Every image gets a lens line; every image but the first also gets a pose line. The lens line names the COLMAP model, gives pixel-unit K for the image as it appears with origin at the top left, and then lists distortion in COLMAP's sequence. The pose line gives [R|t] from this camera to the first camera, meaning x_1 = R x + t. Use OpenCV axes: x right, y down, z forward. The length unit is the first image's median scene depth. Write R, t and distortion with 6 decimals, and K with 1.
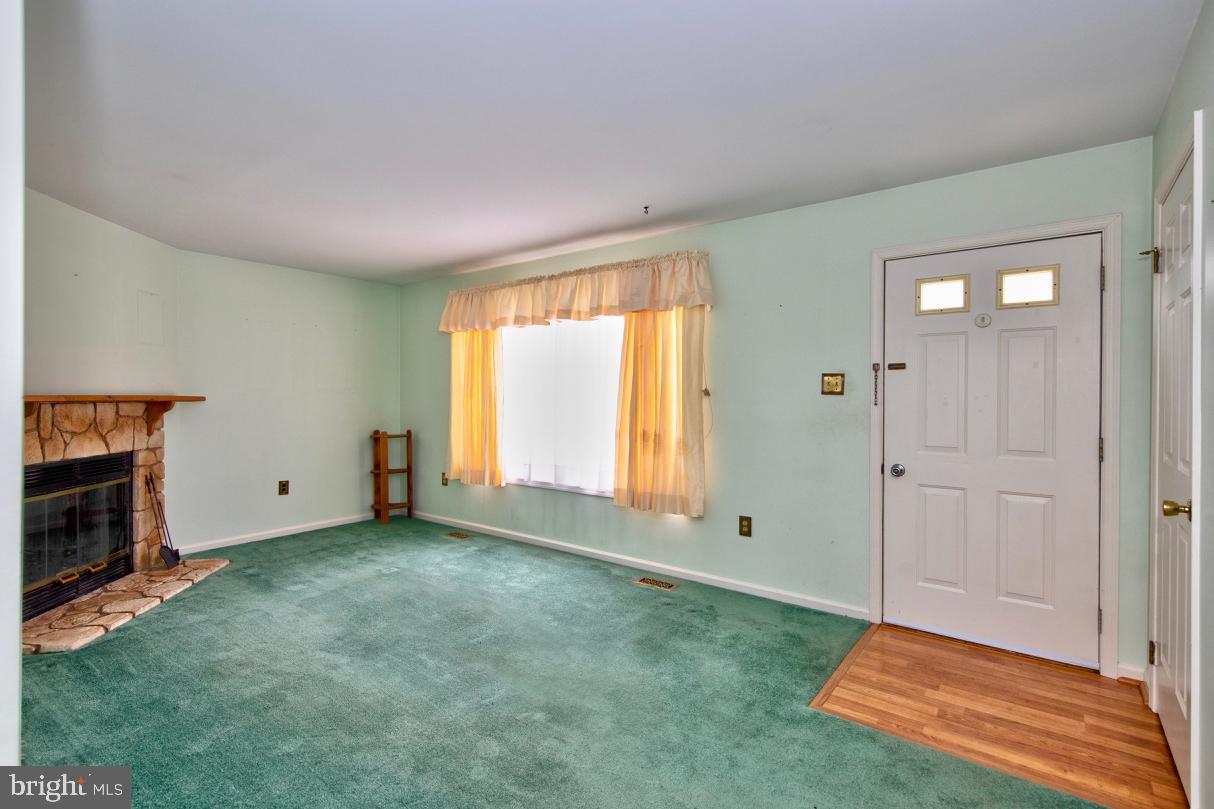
lens RADIAL K [[573.9, 0, 607.0], [0, 573.9, 404.5], [0, 0, 1]] dist [-0.000021, -0.000065]
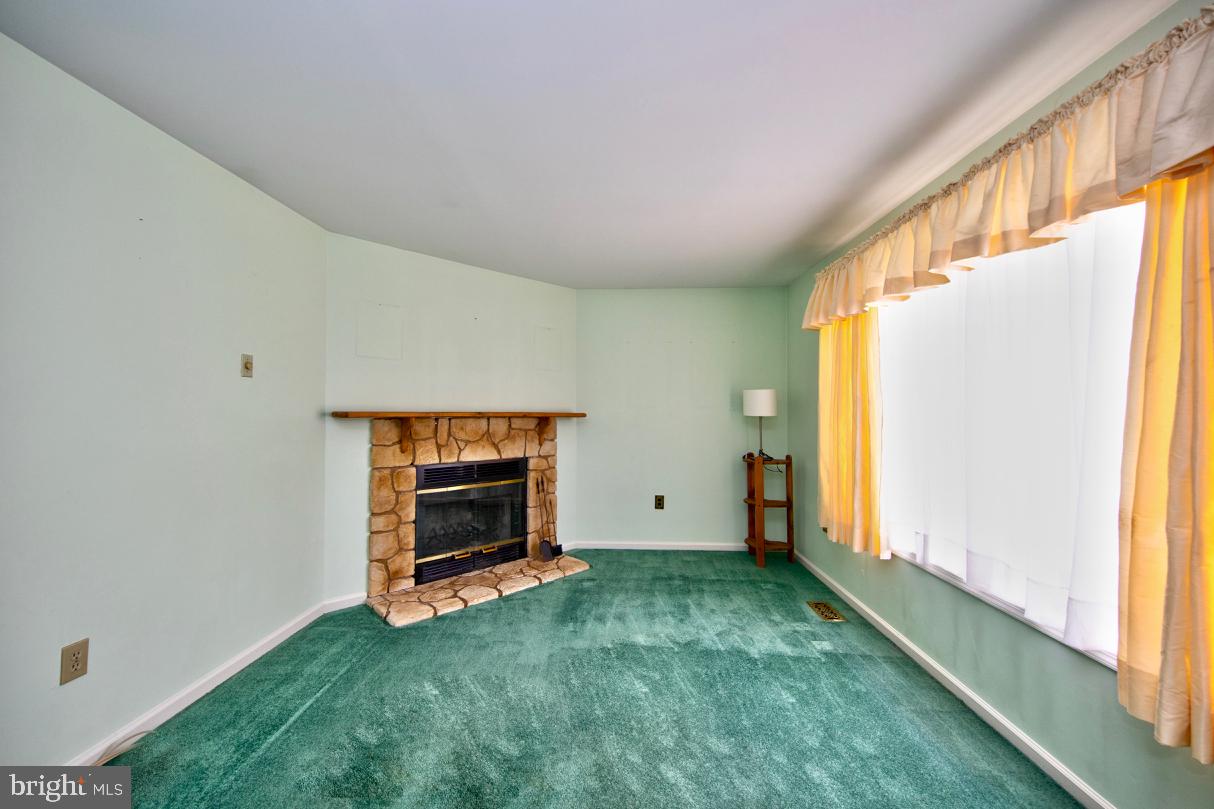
lens RADIAL K [[456.4, 0, 603.0], [0, 456.4, 400.2], [0, 0, 1]] dist [0.001295, -0.008633]
pose [[0.572586, -0.017937, -0.819649, 0.065722], [-0.017558, 0.999263, -0.034133, -0.010508], [0.819657, 0.033936, 0.571849, 0.556660]]
